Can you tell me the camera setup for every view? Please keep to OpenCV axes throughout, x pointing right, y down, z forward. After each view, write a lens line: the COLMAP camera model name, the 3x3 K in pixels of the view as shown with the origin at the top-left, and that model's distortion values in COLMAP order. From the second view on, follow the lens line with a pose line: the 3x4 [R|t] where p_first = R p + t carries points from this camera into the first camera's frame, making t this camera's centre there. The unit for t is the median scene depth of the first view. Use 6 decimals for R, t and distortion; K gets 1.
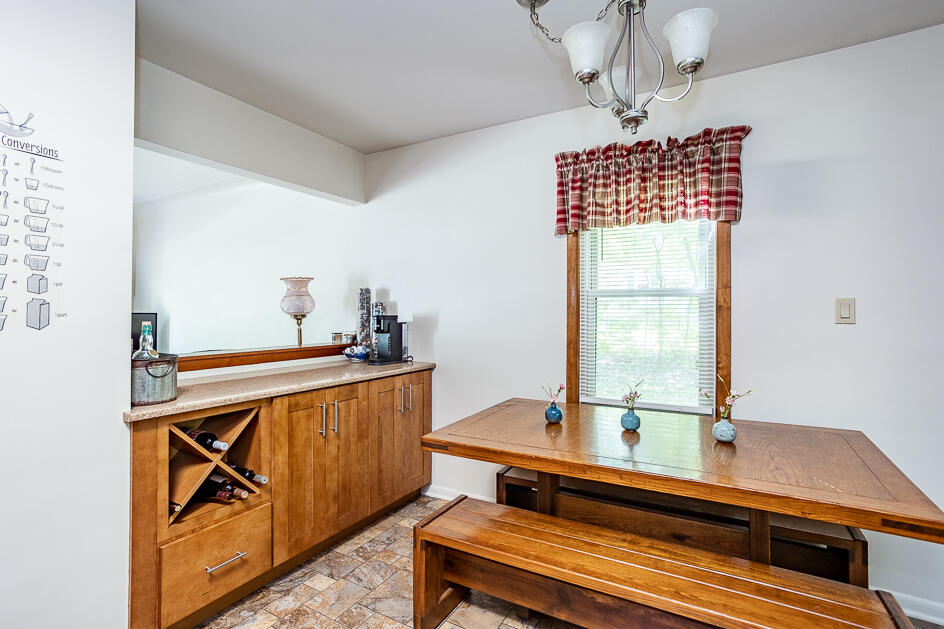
lens RADIAL K [[452.4, 0, 471.5], [0, 452.4, 308.0], [0, 0, 1]] dist [-0.041290, 0.025755]
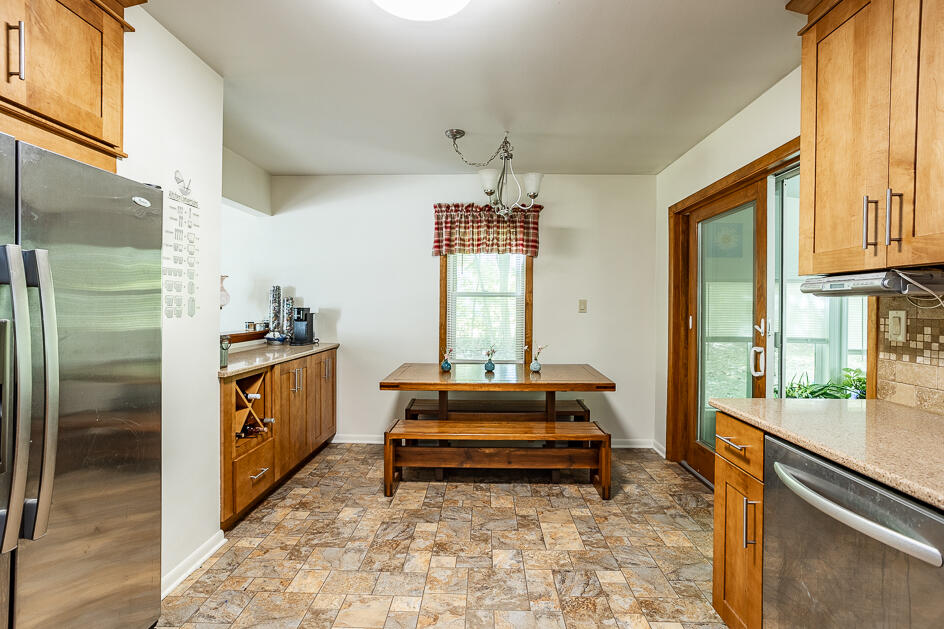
lens RADIAL K [[452.4, 0, 471.5], [0, 452.4, 308.0], [0, 0, 1]] dist [-0.041290, 0.025755]
pose [[0.885303, 0.000834, 0.465014, -0.444886], [-0.008743, 0.999851, 0.014851, -0.008162], [-0.464933, -0.017213, 0.885179, -0.459514]]
